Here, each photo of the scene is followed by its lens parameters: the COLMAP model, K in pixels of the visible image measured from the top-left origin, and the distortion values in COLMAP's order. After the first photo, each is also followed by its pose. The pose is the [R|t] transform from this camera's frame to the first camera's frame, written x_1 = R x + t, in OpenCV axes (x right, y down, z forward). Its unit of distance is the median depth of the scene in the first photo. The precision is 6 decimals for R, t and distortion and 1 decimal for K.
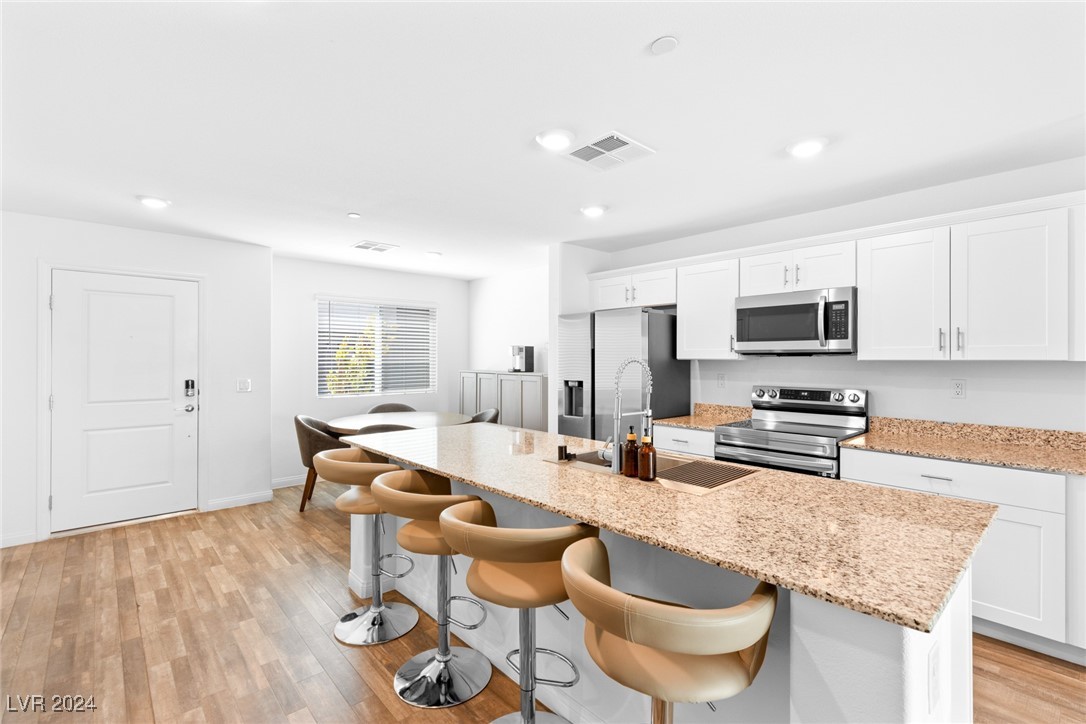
lens RADIAL K [[493.5, 0, 550.6], [0, 493.5, 358.6], [0, 0, 1]] dist [0.002322, -0.001085]
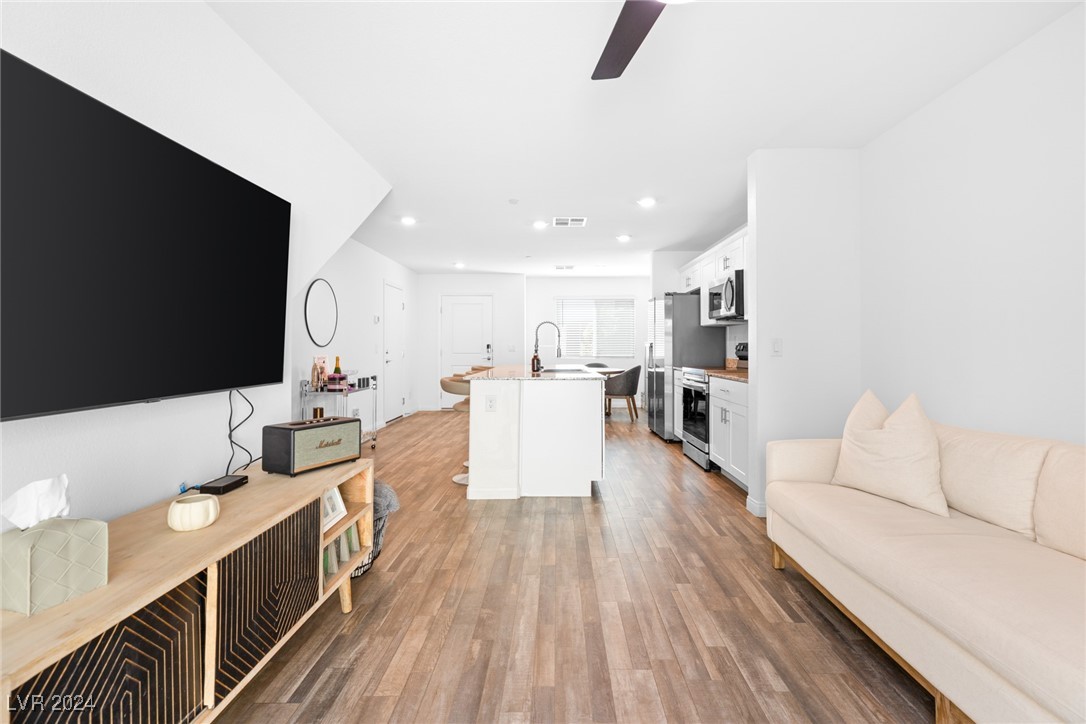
lens RADIAL K [[493.5, 0, 555.5], [0, 493.5, 342.6], [0, 0, 1]] dist [0.002322, -0.001085]
pose [[0.739931, -0.009516, -0.672616, 1.034754], [0.001624, 0.999922, -0.012360, 0.076256], [0.672681, 0.008053, 0.739889, -0.388557]]
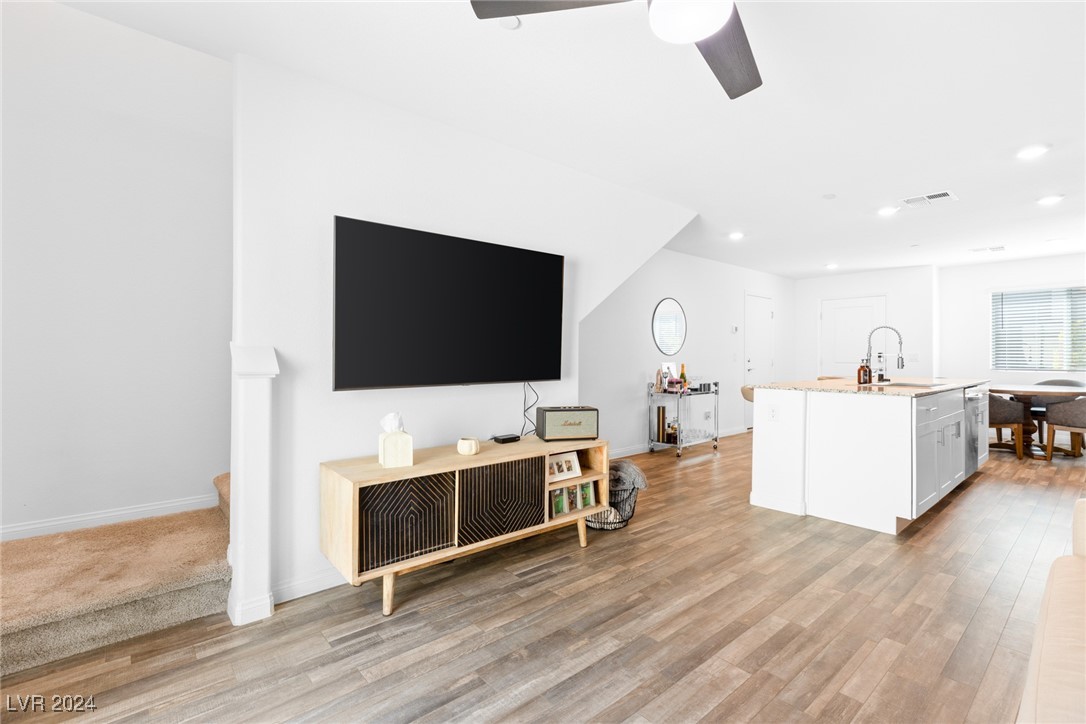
lens RADIAL K [[493.5, 0, 547.8], [0, 493.5, 353.6], [0, 0, 1]] dist [0.002322, -0.001085]
pose [[-0.023230, -0.006393, -0.999710, 1.276001], [-0.003594, 0.999974, -0.006312, 0.075783], [0.999724, 0.003447, -0.023252, -0.154381]]
